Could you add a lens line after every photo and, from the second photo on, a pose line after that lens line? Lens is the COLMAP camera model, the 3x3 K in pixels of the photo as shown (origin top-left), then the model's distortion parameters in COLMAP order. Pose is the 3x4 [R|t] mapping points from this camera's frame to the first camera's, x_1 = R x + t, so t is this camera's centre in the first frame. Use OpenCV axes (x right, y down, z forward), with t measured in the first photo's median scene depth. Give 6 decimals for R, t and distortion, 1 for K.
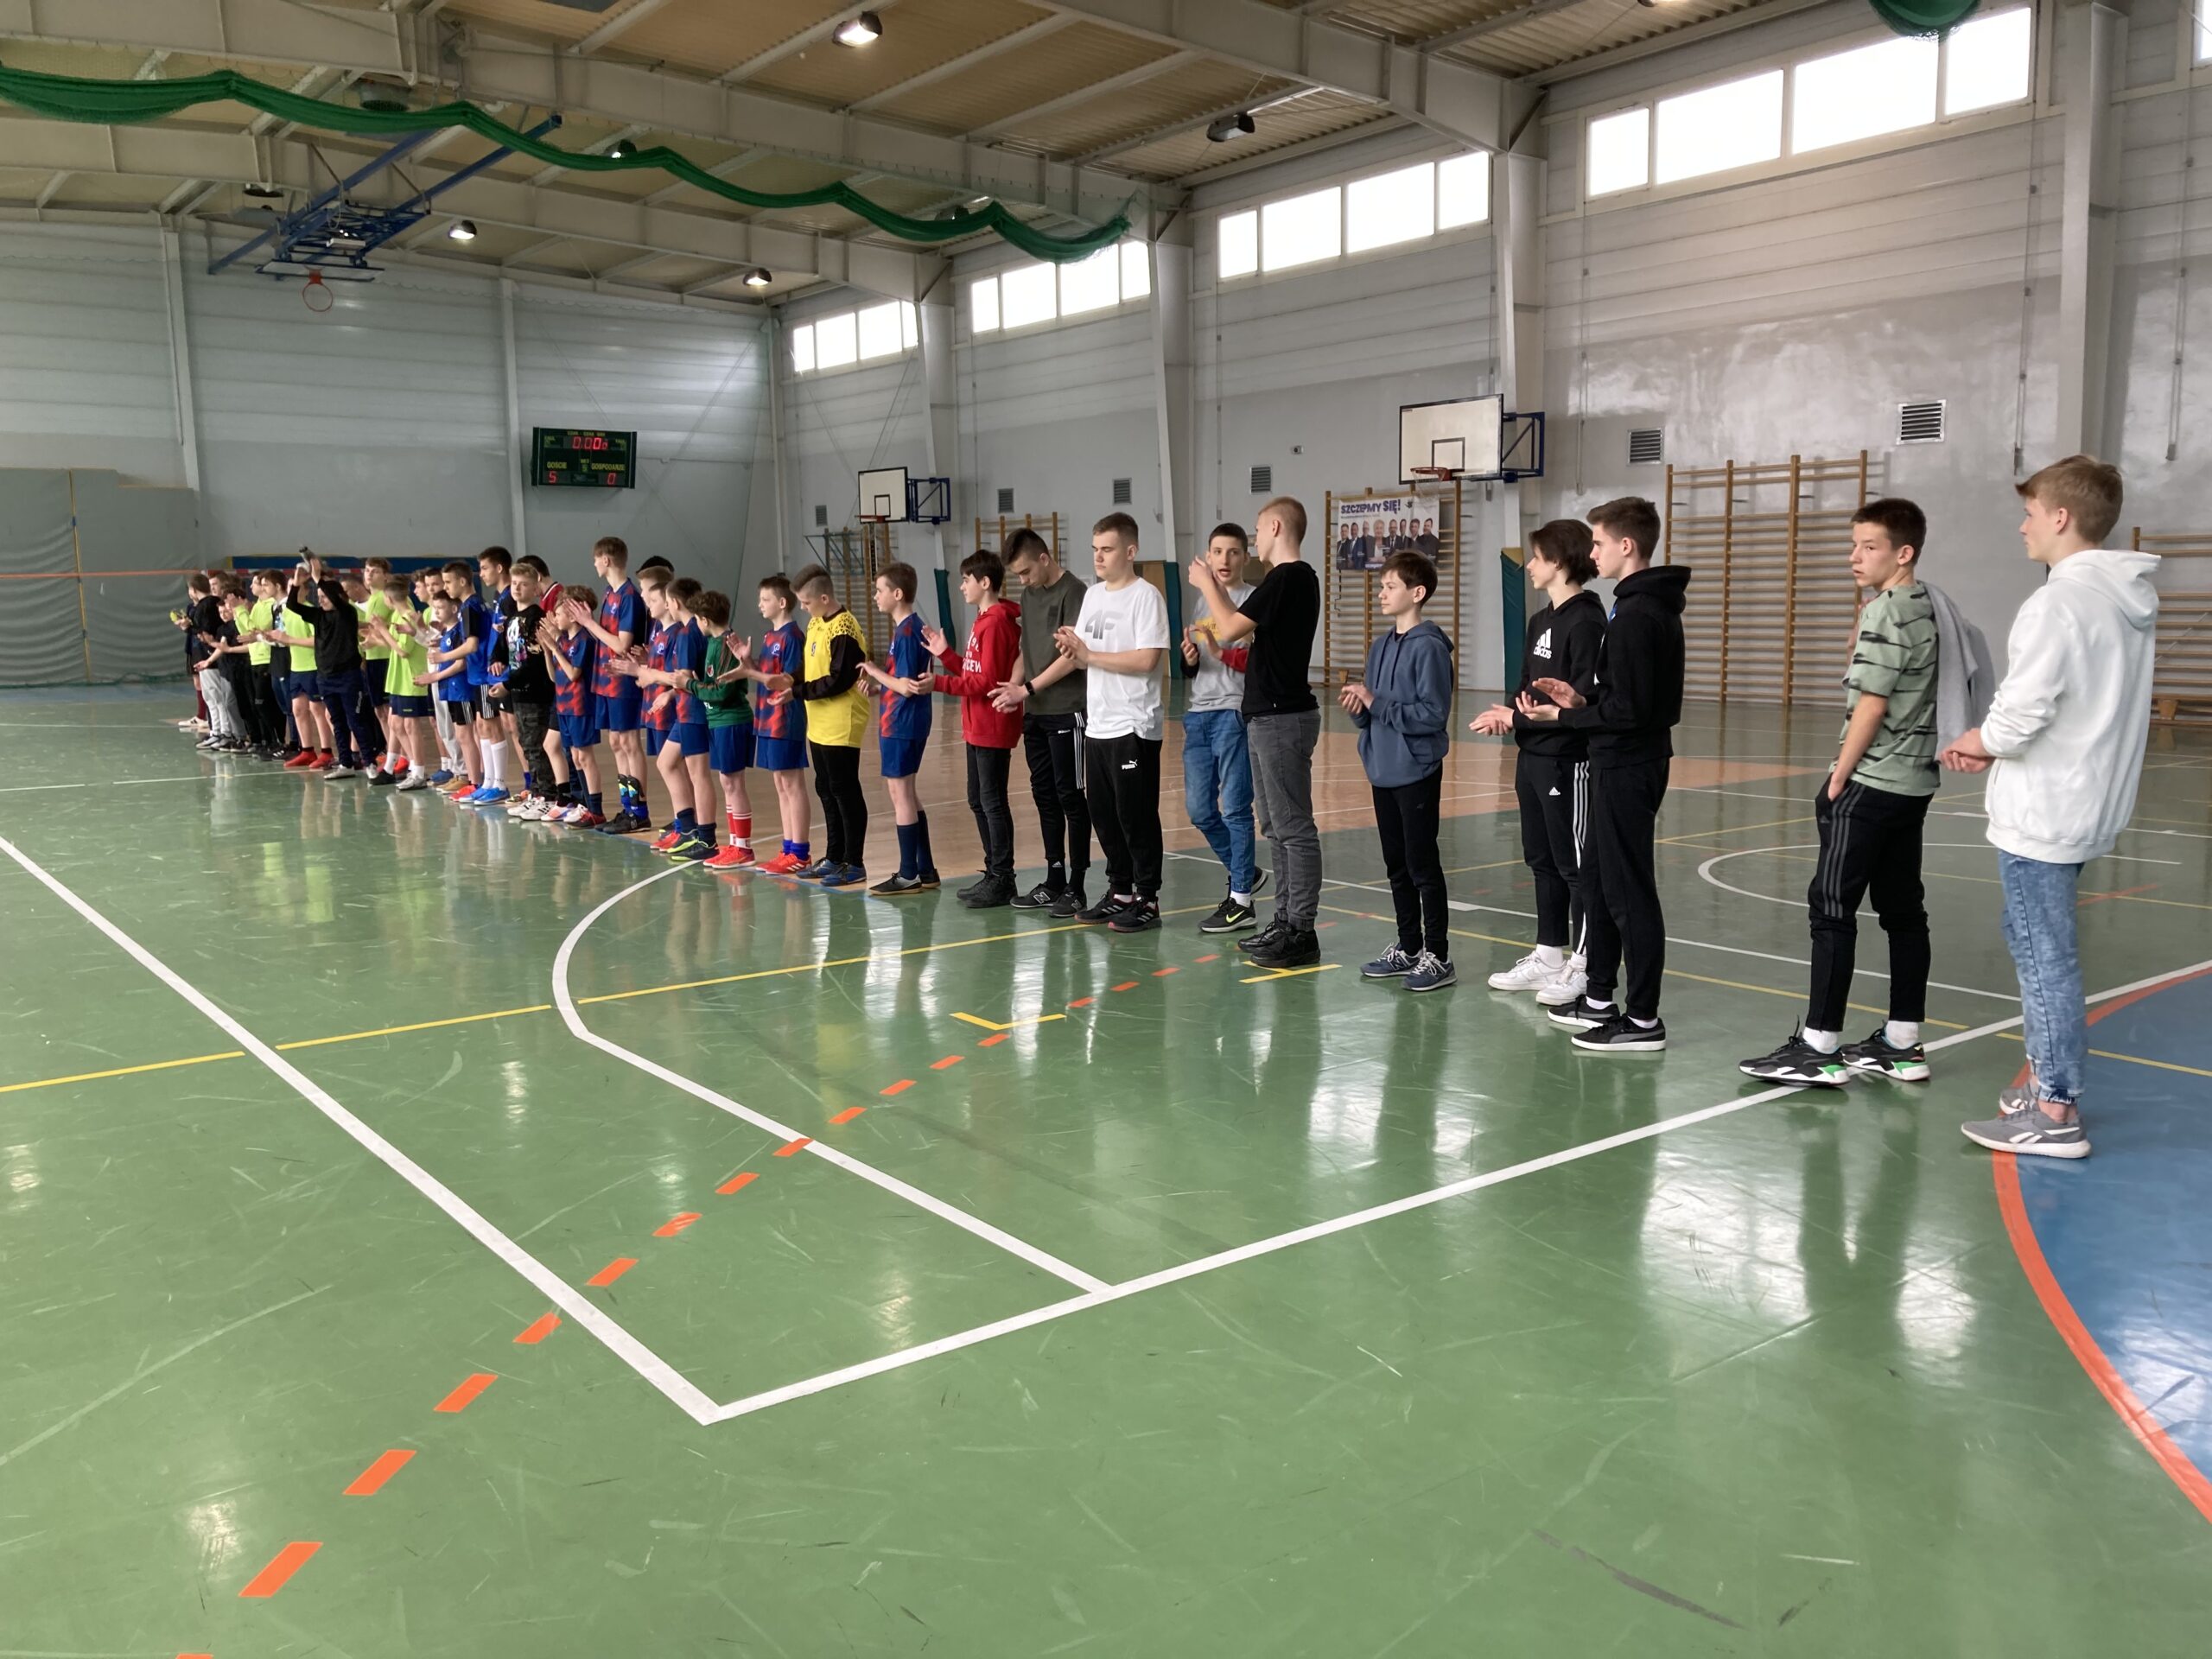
lens RADIAL K [[1925.0, 0, 1089.7], [0, 1925.0, 844.1], [0, 0, 1]] dist [0.067308, -0.059966]
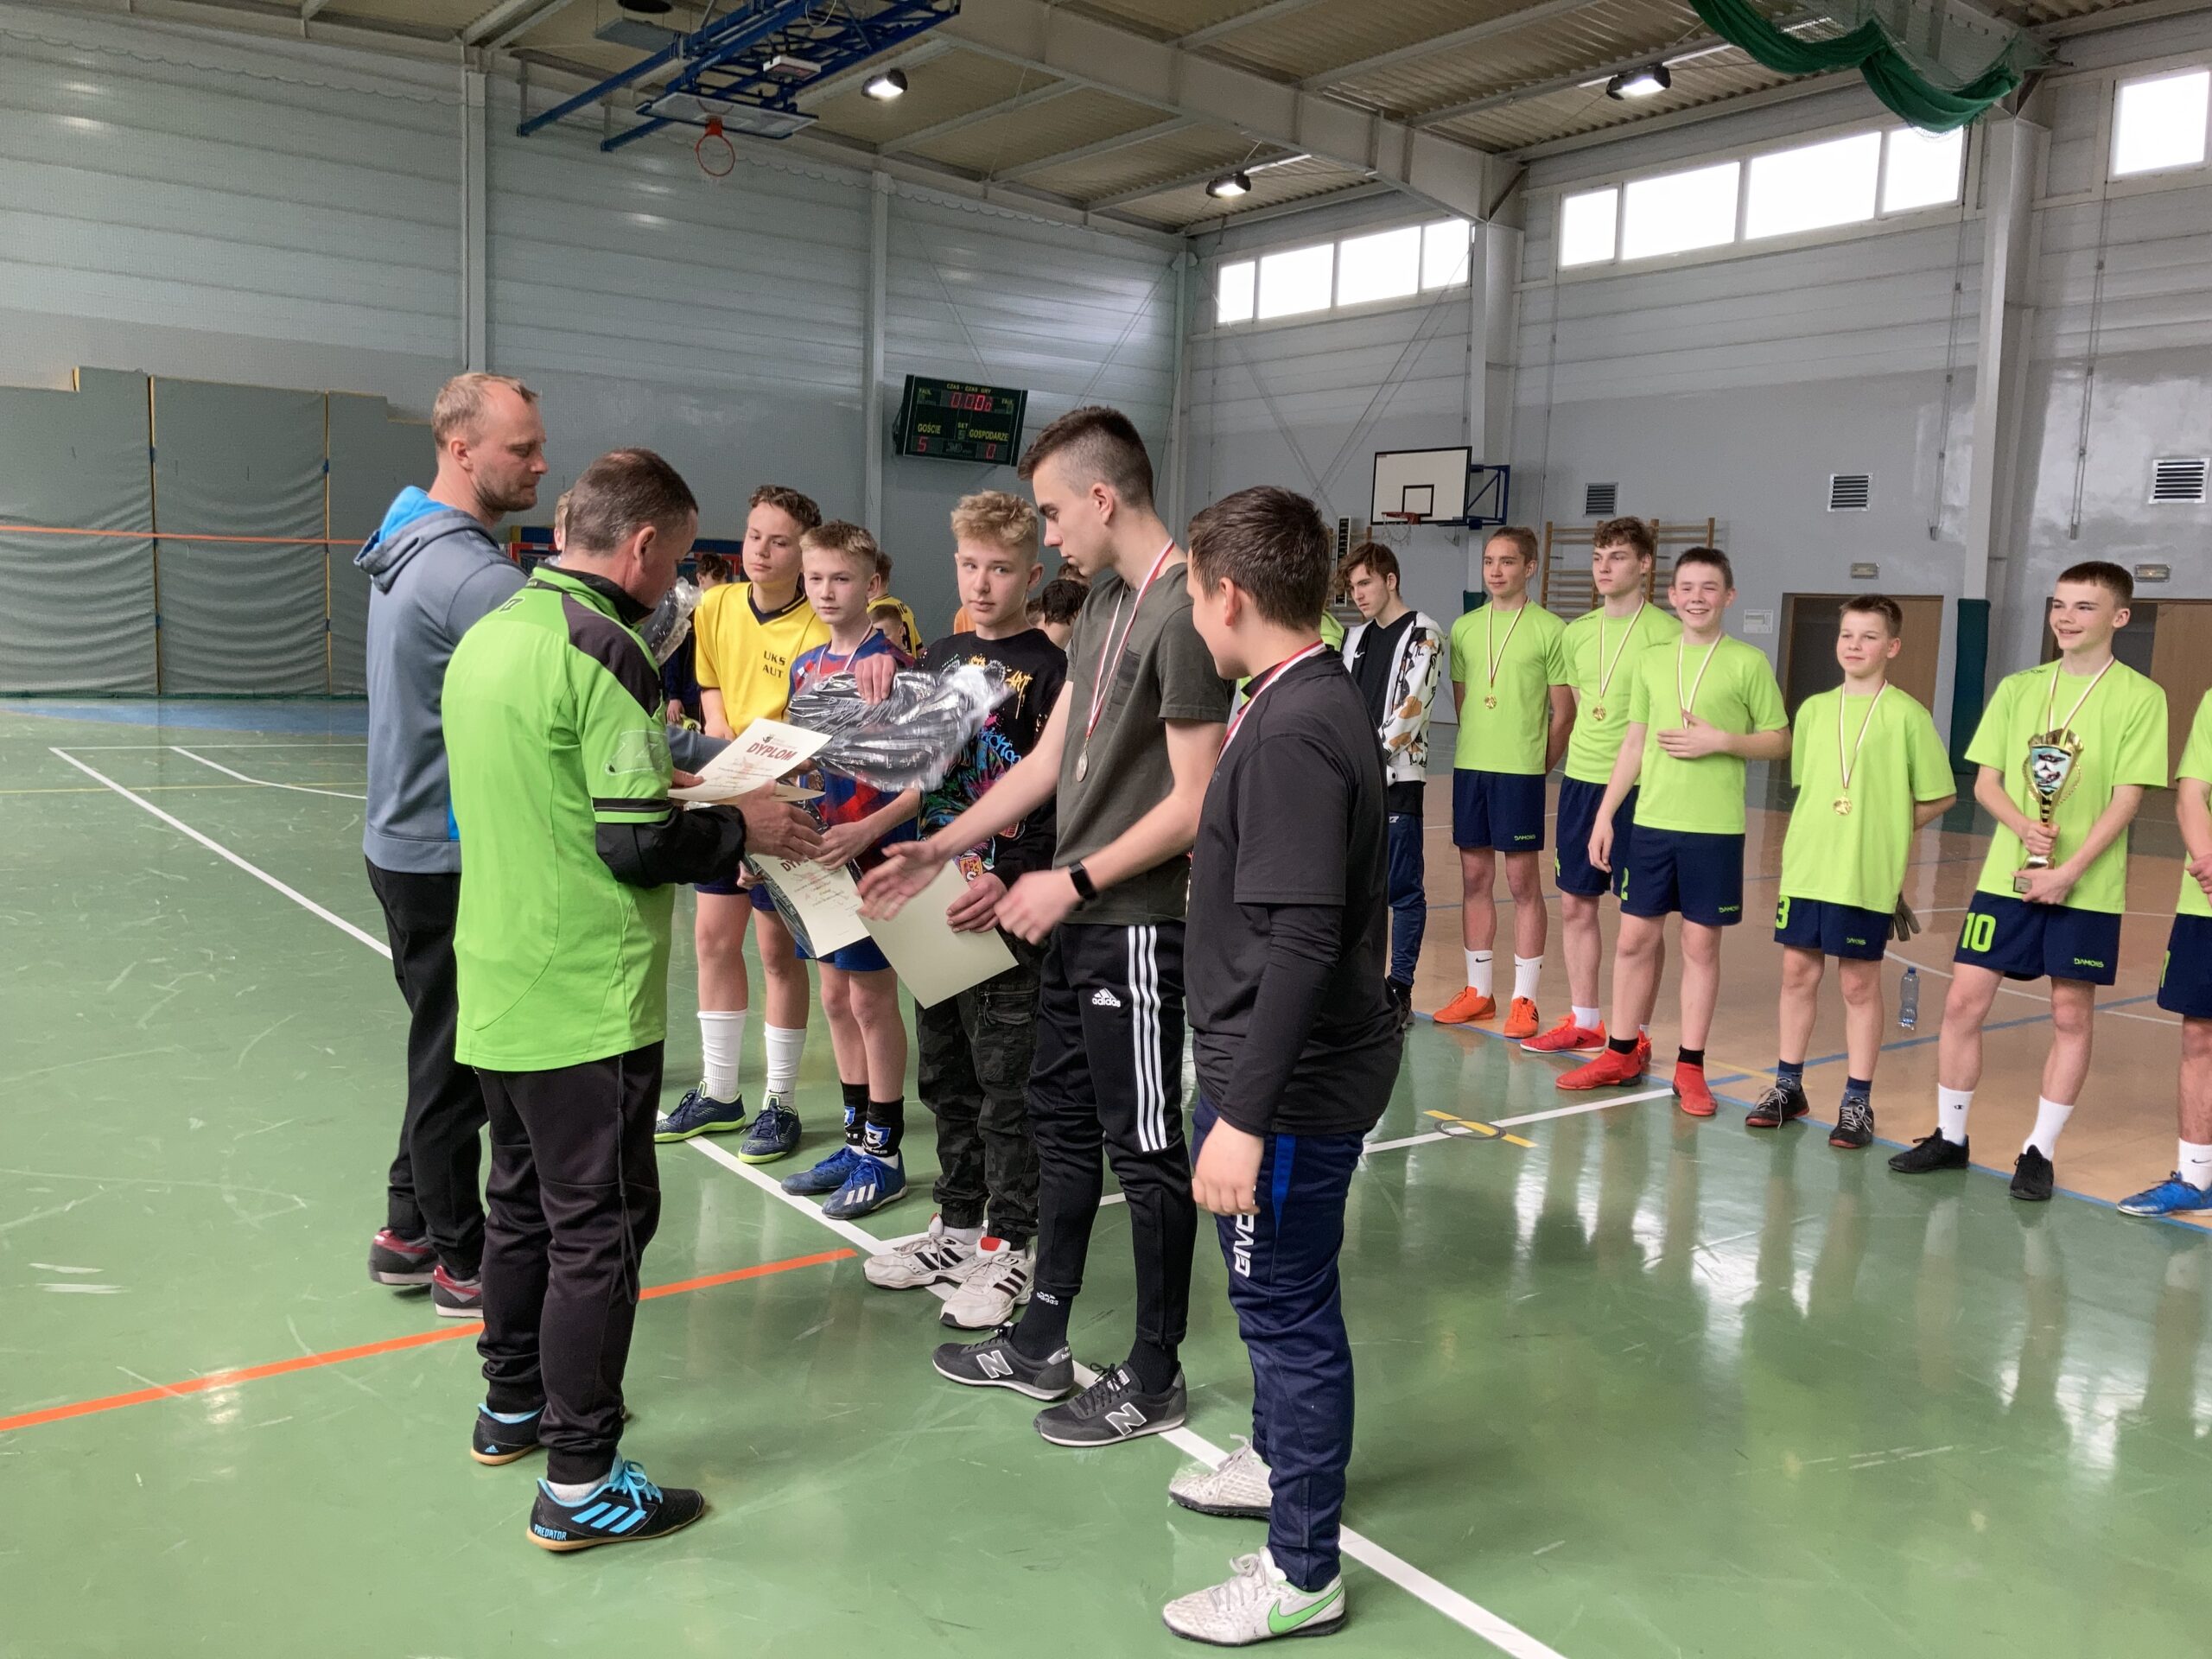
lens RADIAL K [[1845.8, 0, 1091.1], [0, 1845.8, 839.5], [0, 0, 1]] dist [0.027001, -0.018738]
pose [[0.998695, 0.049801, 0.011354, -0.234959], [-0.049706, 0.998728, -0.008523, -0.036652], [-0.011764, 0.007948, 0.999899, 0.313782]]
